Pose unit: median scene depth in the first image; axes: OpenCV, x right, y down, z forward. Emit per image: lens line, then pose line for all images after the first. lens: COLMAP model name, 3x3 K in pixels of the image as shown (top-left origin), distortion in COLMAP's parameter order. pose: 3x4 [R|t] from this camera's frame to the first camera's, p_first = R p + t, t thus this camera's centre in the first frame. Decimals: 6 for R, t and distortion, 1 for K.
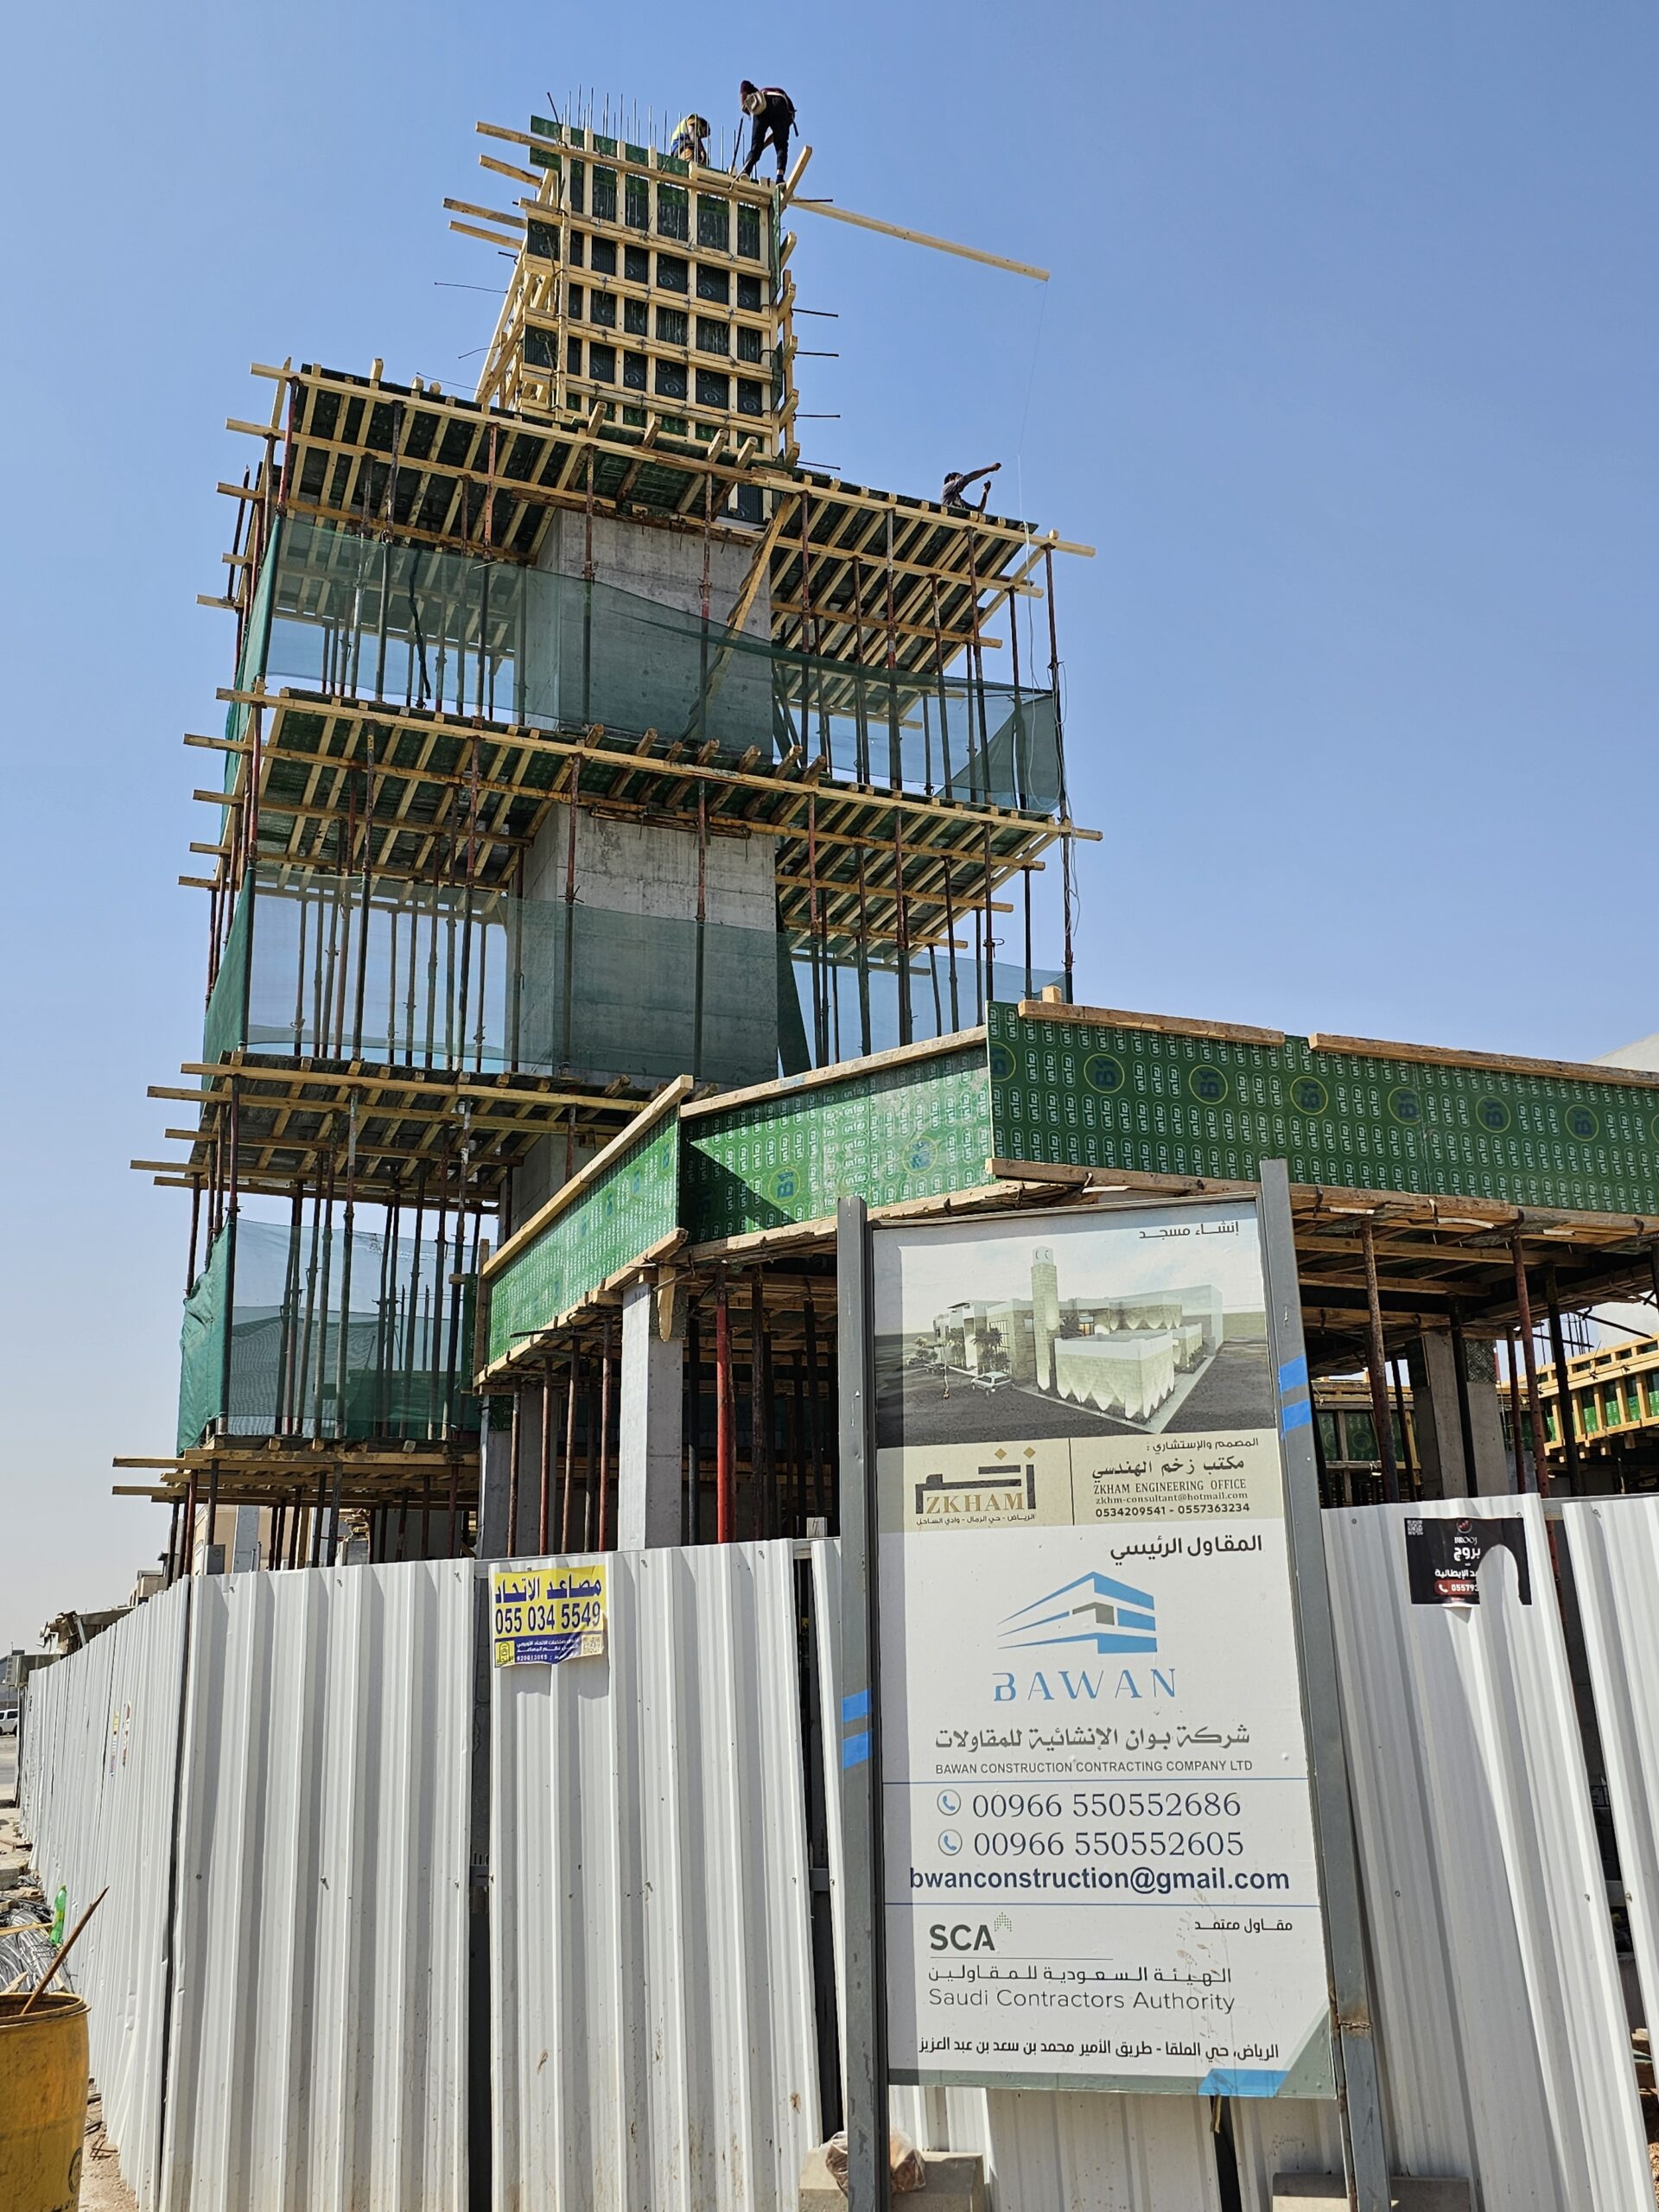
lens RADIAL K [[1937.8, 0, 866.0], [0, 1937.8, 1090.2], [0, 0, 1]] dist [0.125977, -0.201154]
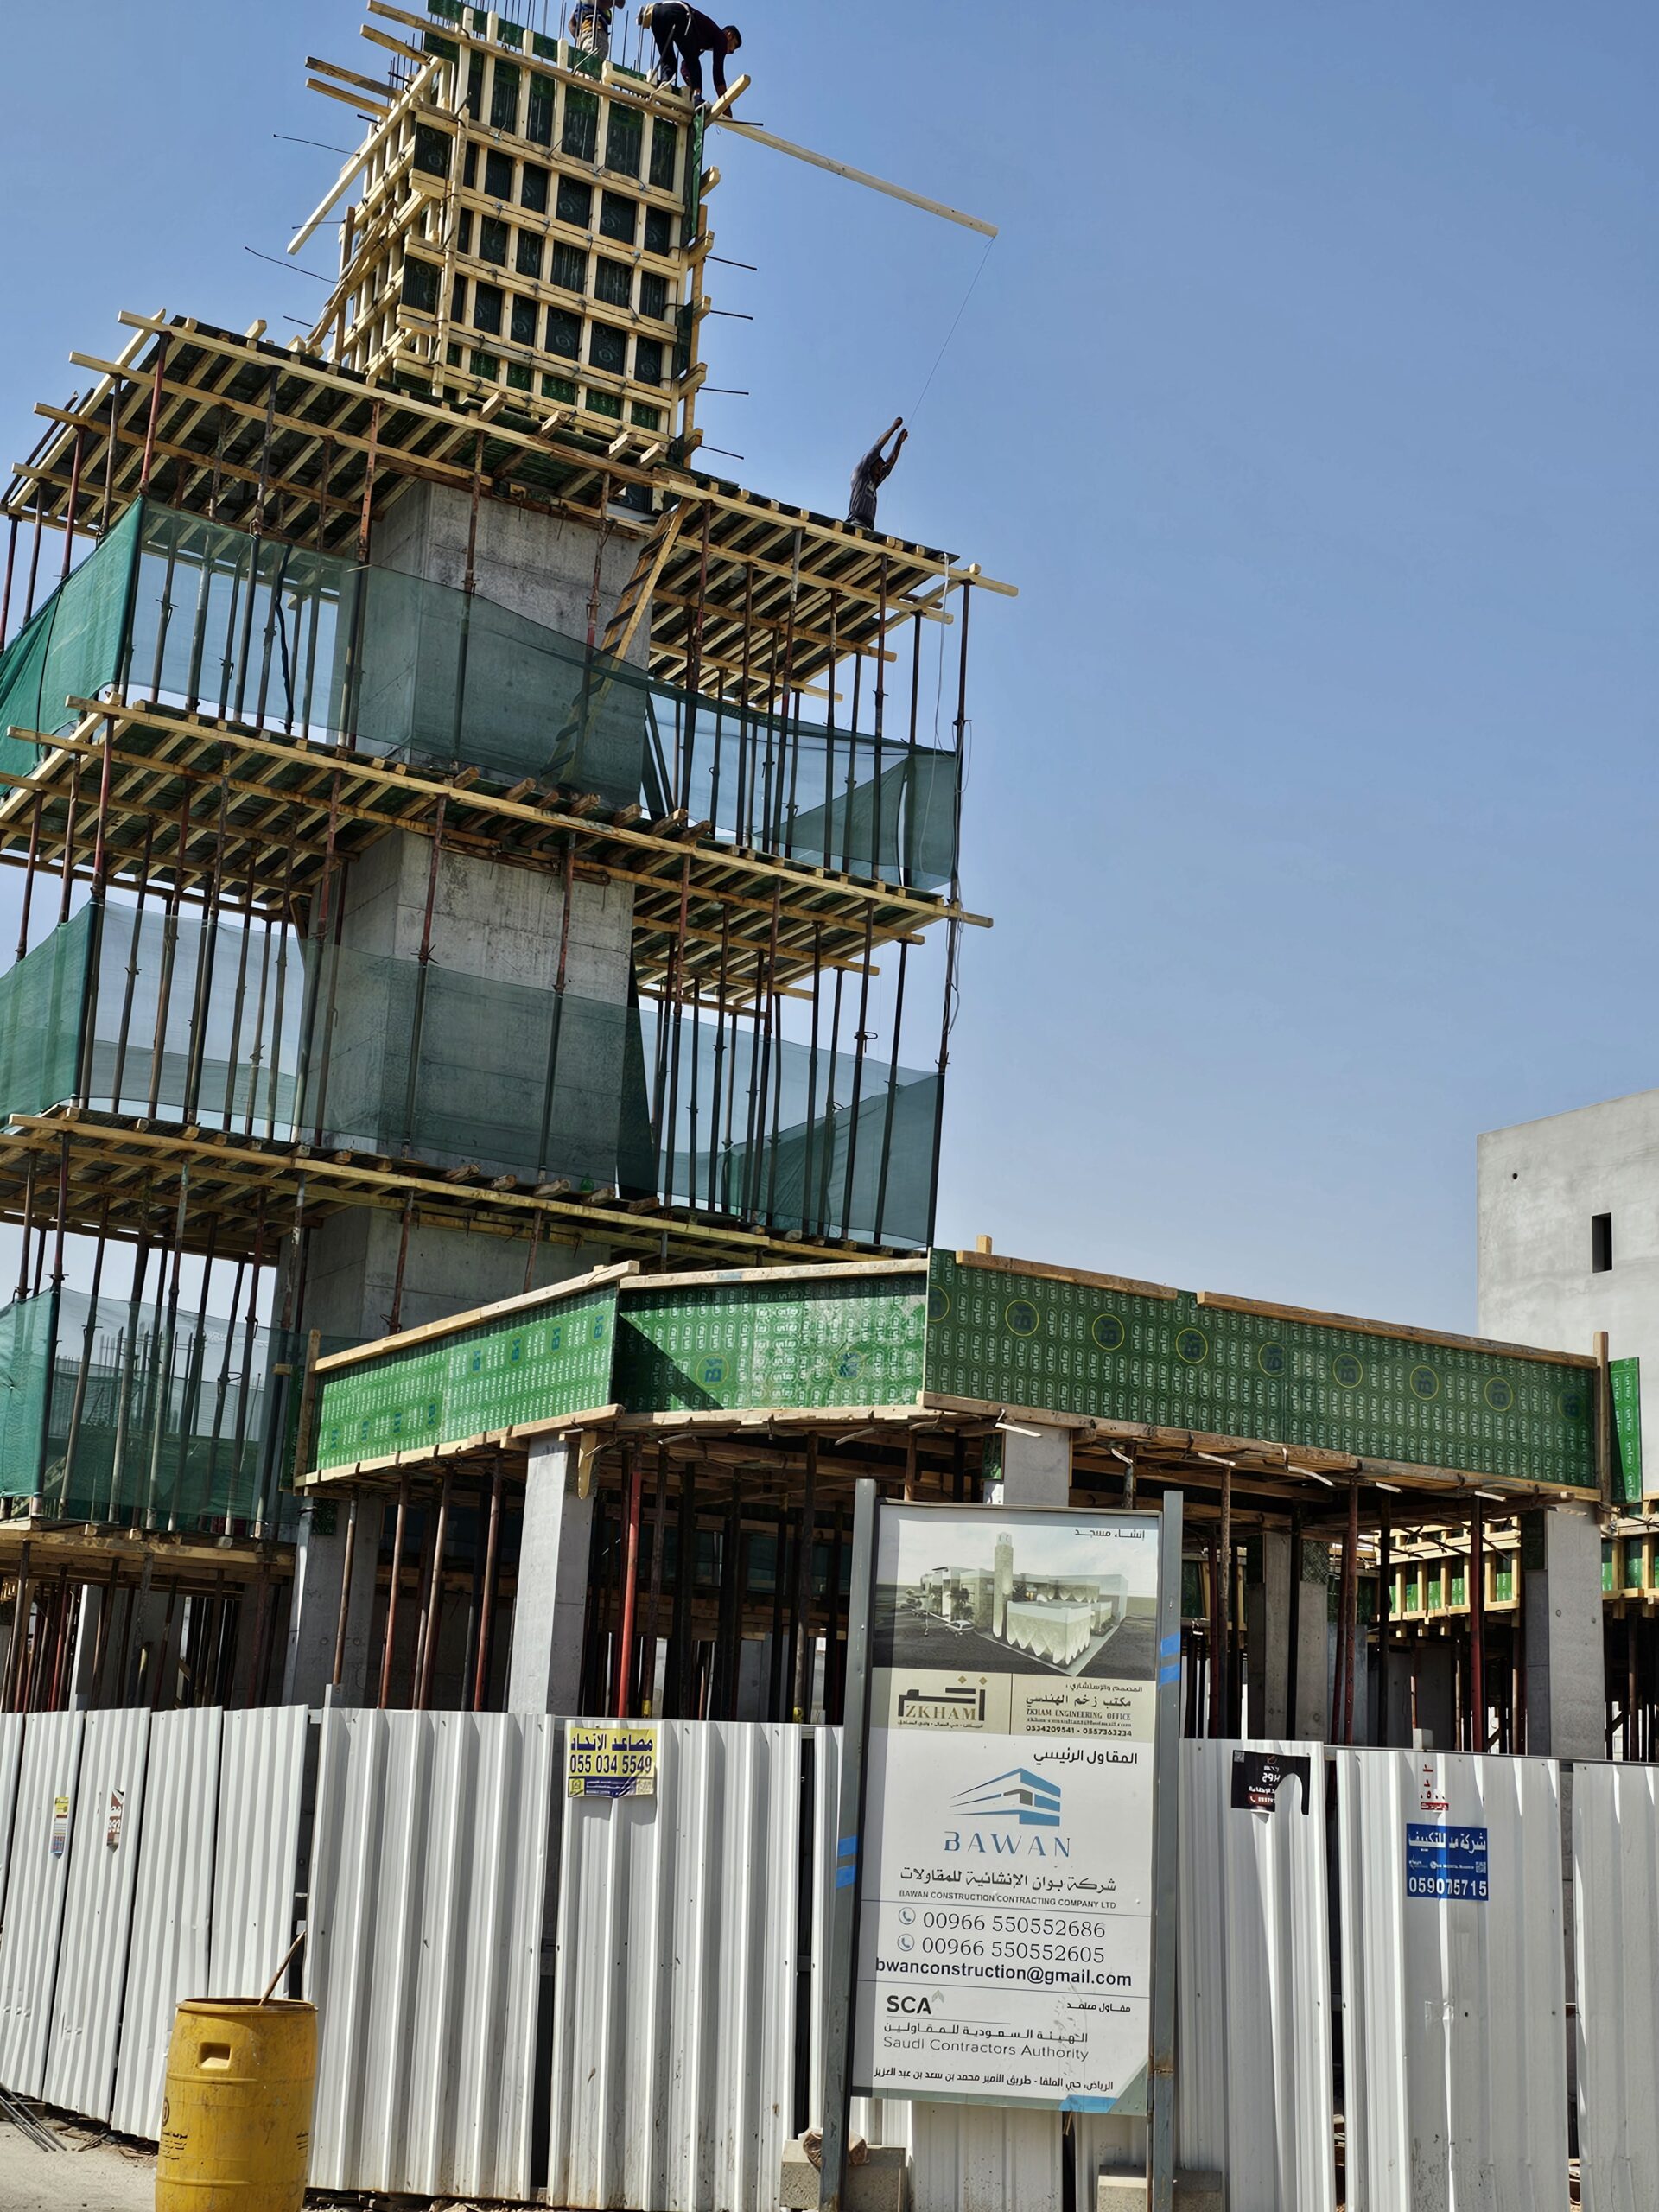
lens RADIAL K [[2961.0, 0, 831.1], [0, 2961.0, 1136.4], [0, 0, 1]] dist [0.274018, -1.003802]
pose [[0.986981, 0.105917, 0.121039, -0.215516], [-0.113941, 0.991589, 0.061397, -0.213867], [-0.113517, -0.074389, 0.990747, -0.725624]]
